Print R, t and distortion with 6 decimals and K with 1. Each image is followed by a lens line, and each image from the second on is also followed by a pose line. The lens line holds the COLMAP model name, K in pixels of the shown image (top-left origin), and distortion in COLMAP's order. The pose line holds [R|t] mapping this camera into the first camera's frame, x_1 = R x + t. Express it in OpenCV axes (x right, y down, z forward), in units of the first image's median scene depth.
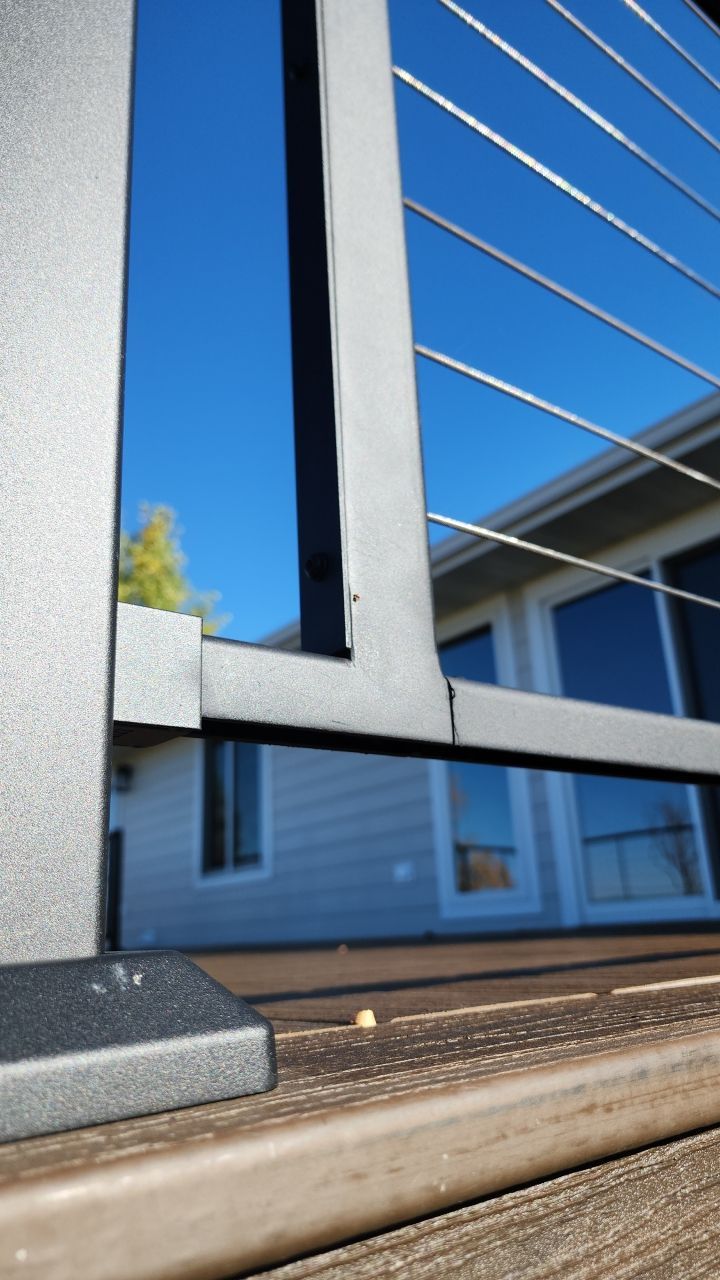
lens RADIAL K [[868.3, 0, 360.0], [0, 868.3, 640.0], [0, 0, 1]] dist [-0.005132, -0.000566]
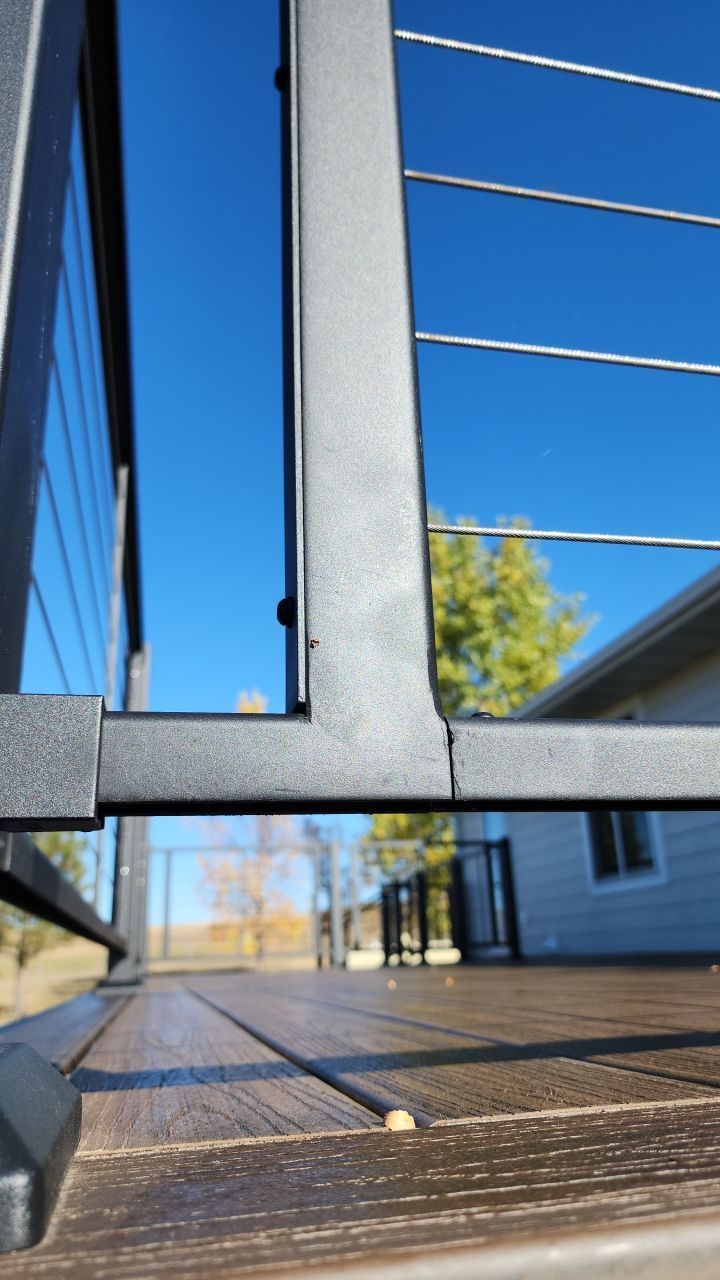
lens RADIAL K [[868.3, 0, 360.0], [0, 868.3, 640.0], [0, 0, 1]] dist [-0.005132, -0.000566]
pose [[0.907689, -0.127195, -0.399903, 0.374366], [0.124562, 0.991673, -0.032687, -0.015331], [0.400731, -0.020143, 0.915974, 0.199411]]
